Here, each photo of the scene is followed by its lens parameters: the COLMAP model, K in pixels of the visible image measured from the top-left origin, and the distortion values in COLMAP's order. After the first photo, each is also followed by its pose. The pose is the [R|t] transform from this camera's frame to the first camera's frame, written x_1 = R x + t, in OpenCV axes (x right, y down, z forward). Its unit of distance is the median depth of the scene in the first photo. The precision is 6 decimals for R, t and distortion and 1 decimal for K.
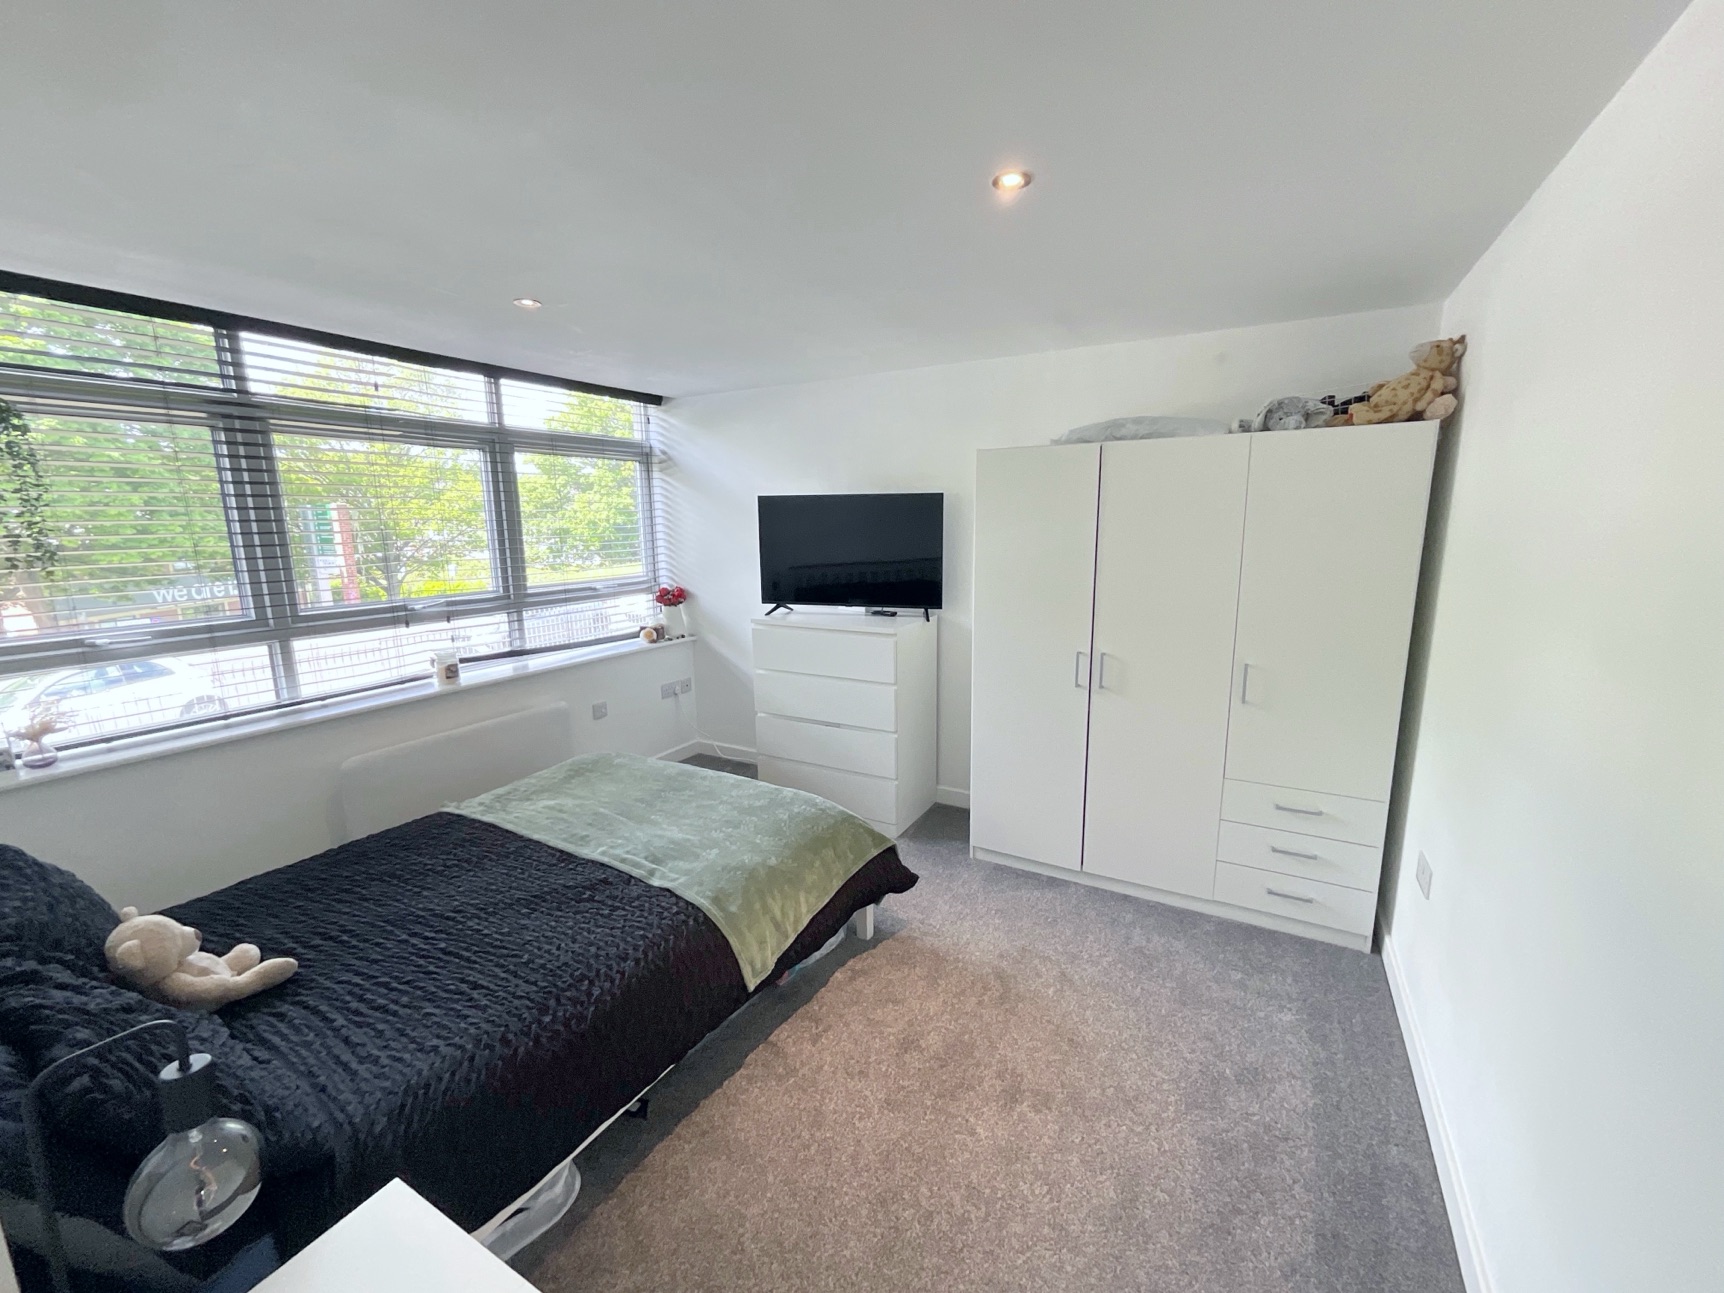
lens RADIAL K [[704.4, 0, 862.0], [0, 704.4, 646.5], [0, 0, 1]] dist [0.000643, 0.000553]
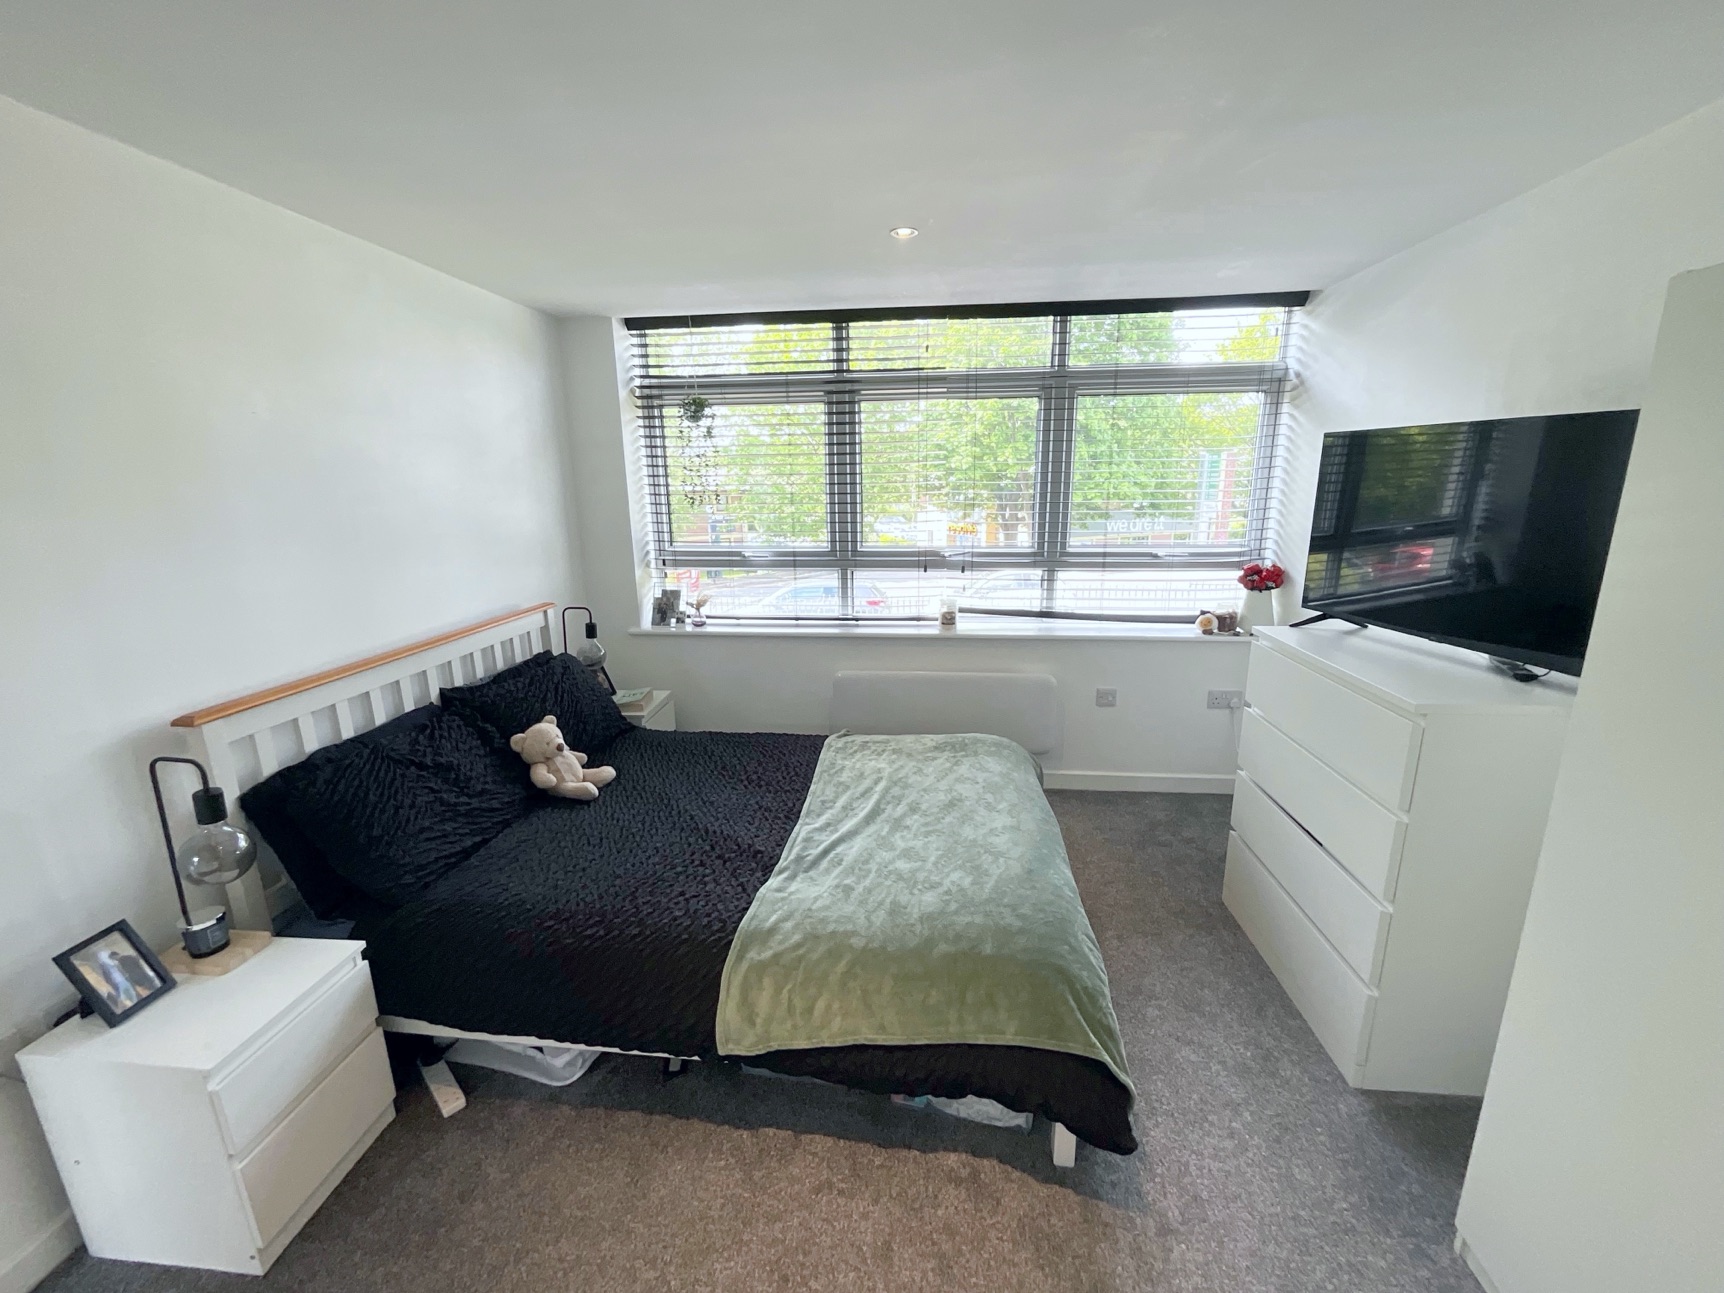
lens RADIAL K [[701.2, 0, 862.0], [0, 701.2, 646.5], [0, 0, 1]] dist [-0.000821, 0.000196]
pose [[0.398729, 0.224432, -0.889183, 0.309245], [-0.157231, 0.971965, 0.174820, -0.086945], [0.903490, 0.070101, 0.422838, 0.440295]]
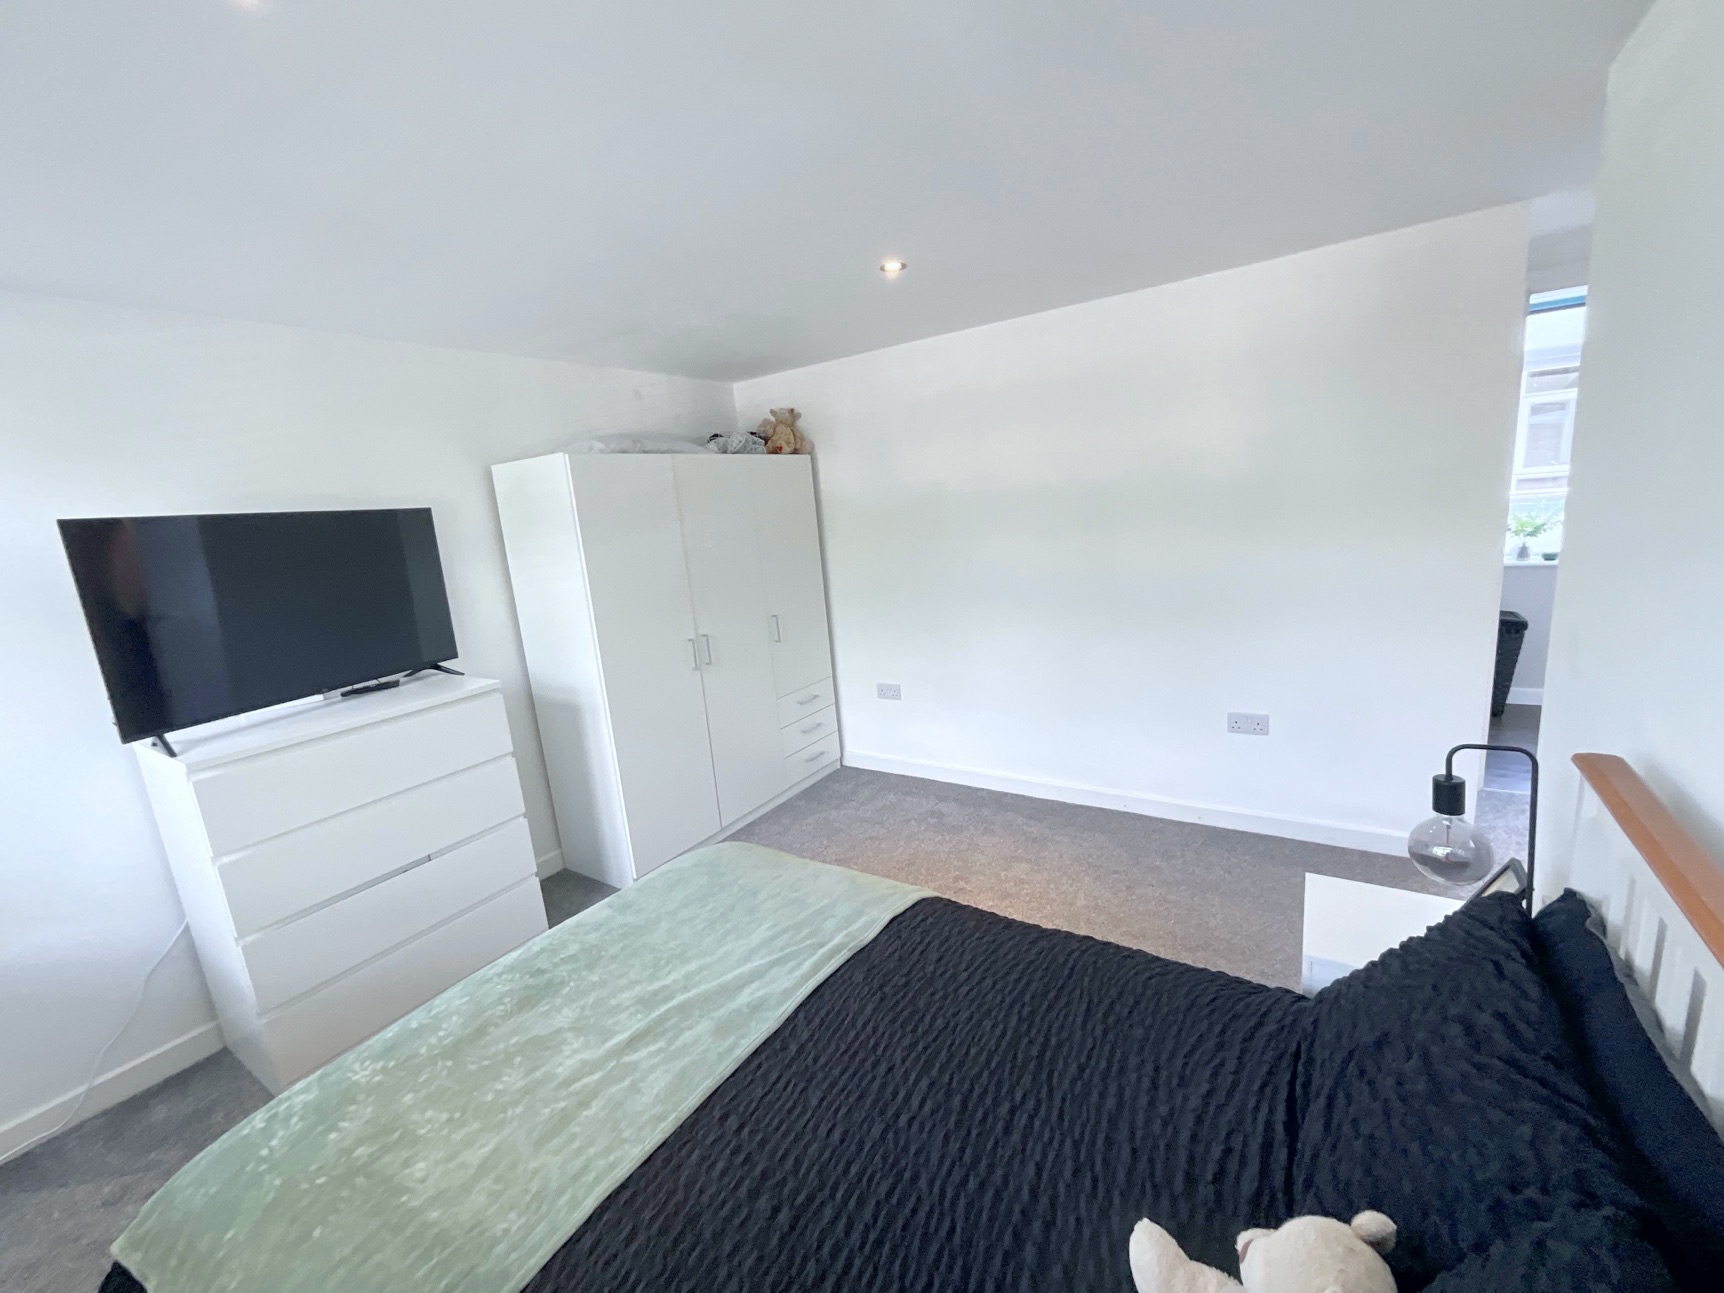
lens RADIAL K [[697.2, 0, 862.0], [0, 697.2, 646.5], [0, 0, 1]] dist [-0.000381, 0.000228]
pose [[0.068882, -0.198209, 0.977736, -0.651376], [0.262412, 0.949152, 0.173928, -0.087801], [-0.962494, 0.244590, 0.117392, 0.519473]]
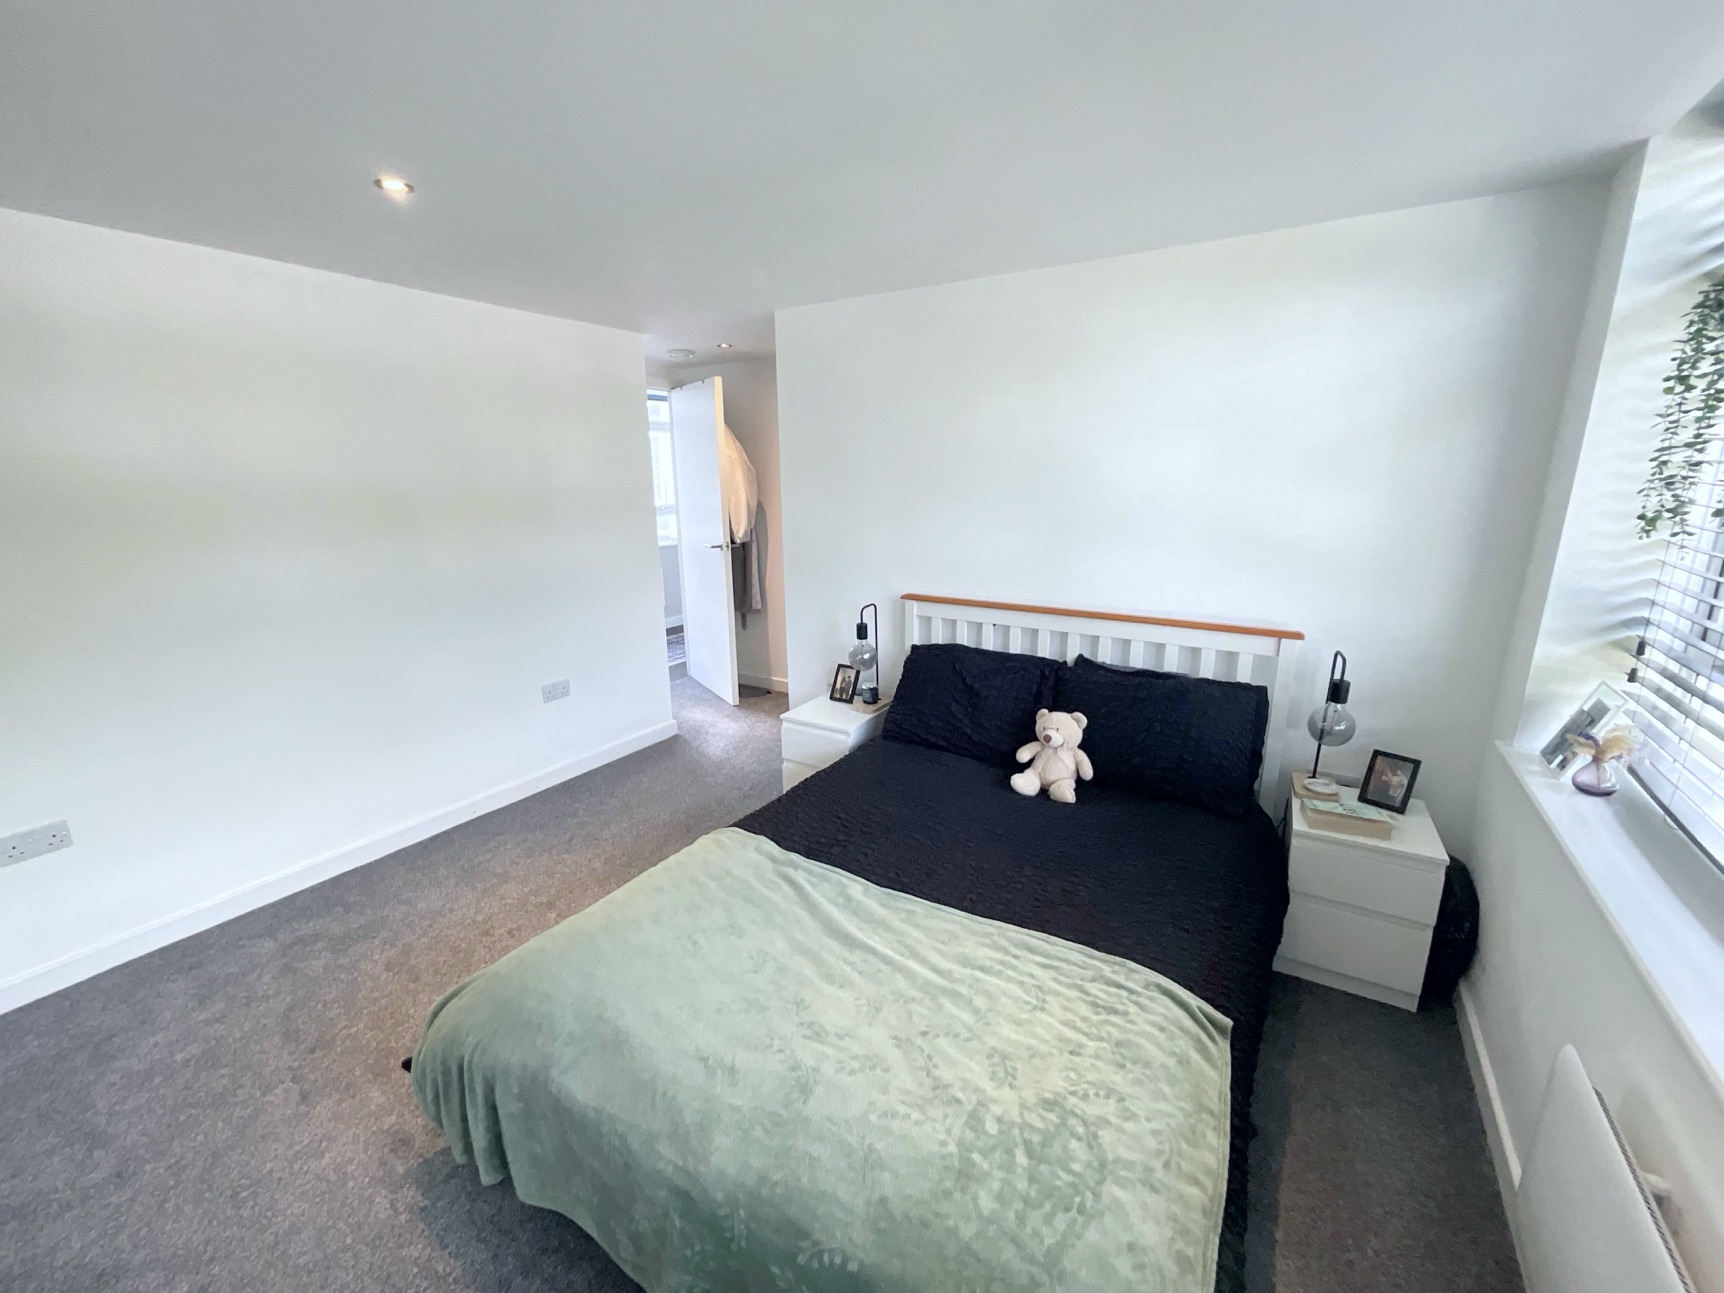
lens RADIAL K [[704.4, 0, 862.0], [0, 704.4, 646.5], [0, 0, 1]] dist [0.000643, 0.000553]
pose [[-0.998447, 0.006885, 0.055288, -0.293178], [0.029076, 0.910881, 0.411644, -0.204823], [-0.047526, 0.412613, -0.909666, 1.114890]]
